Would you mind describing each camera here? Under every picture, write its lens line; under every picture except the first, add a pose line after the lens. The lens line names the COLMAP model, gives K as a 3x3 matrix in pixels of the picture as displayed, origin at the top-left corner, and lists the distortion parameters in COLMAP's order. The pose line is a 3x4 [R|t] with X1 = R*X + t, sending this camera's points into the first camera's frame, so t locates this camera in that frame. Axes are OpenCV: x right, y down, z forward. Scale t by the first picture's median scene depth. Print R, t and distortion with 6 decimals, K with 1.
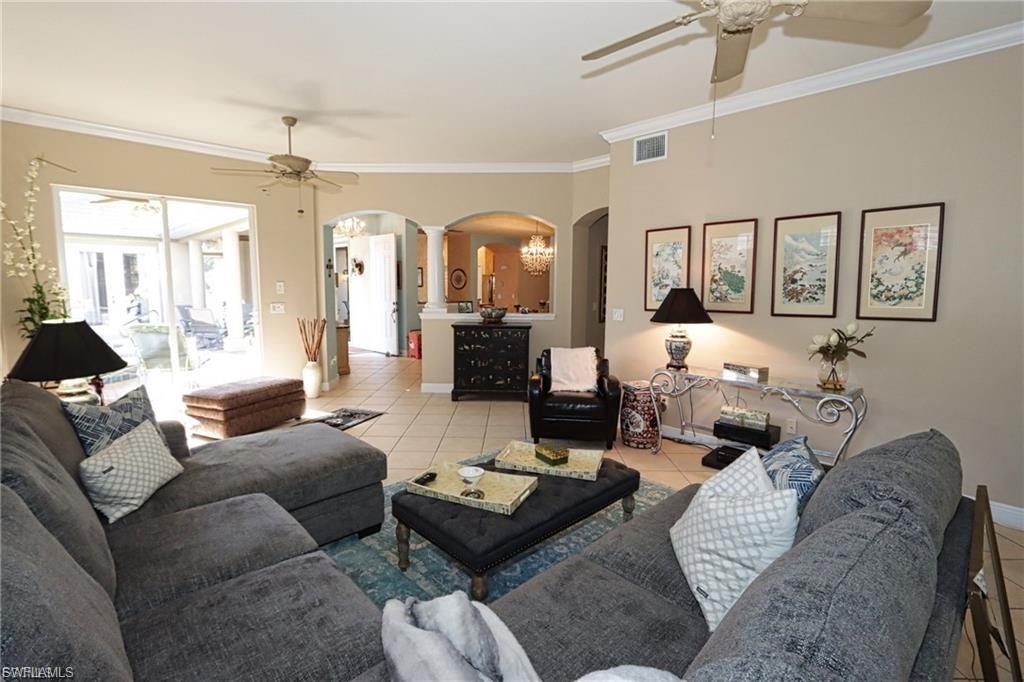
lens RADIAL K [[473.1, 0, 512.7], [0, 473.1, 335.6], [0, 0, 1]] dist [-0.017495, 0.001257]
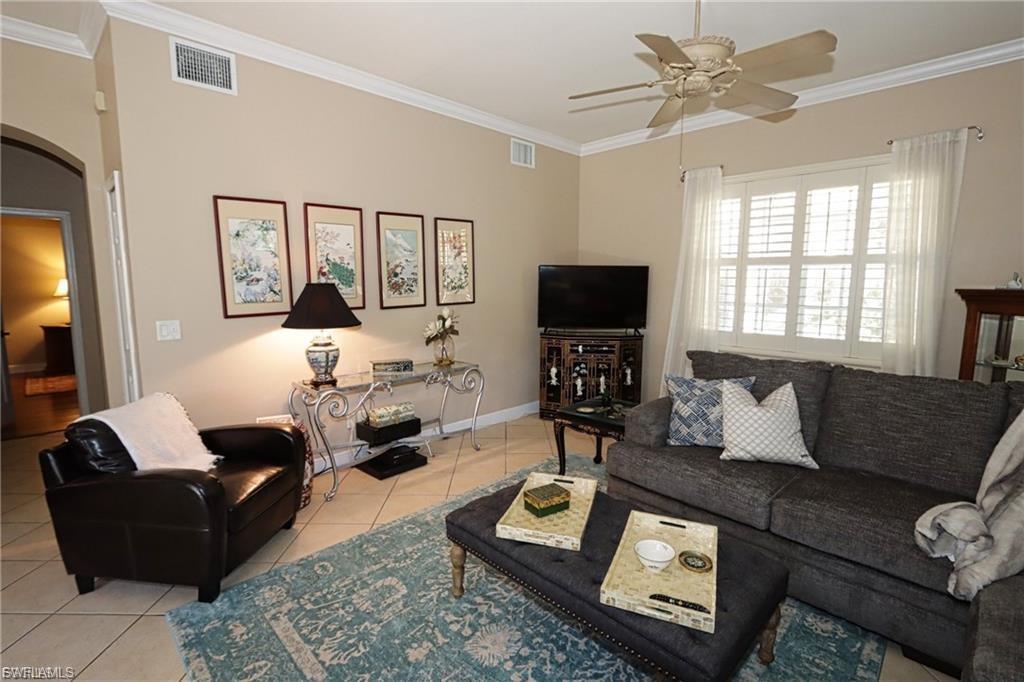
lens RADIAL K [[473.1, 0, 508.1], [0, 473.1, 338.4], [0, 0, 1]] dist [-0.017495, 0.001257]
pose [[-0.020332, -0.117967, 0.992809, -0.447020], [0.119001, 0.985670, 0.119556, -0.066737], [-0.992686, 0.120576, -0.006002, 0.721348]]
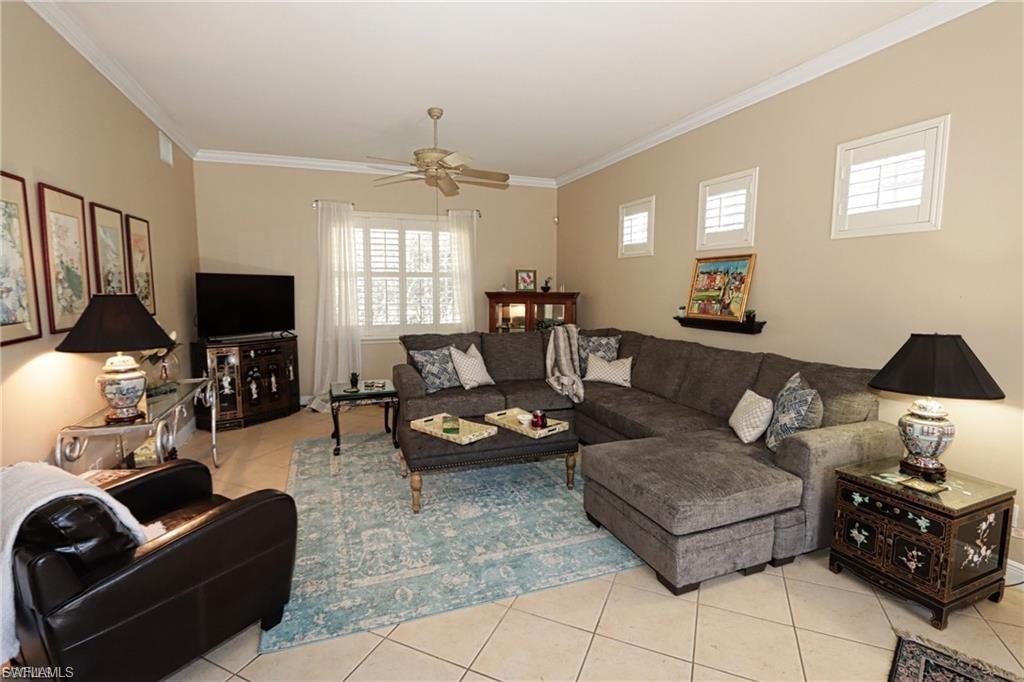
lens RADIAL K [[473.1, 0, 501.7], [0, 473.1, 339.7], [0, 0, 1]] dist [-0.017495, 0.001257]
pose [[-0.915605, -0.042806, 0.399793, -0.365183], [0.049362, 0.974828, 0.217425, -0.152730], [-0.399036, 0.218810, -0.890445, 1.390660]]
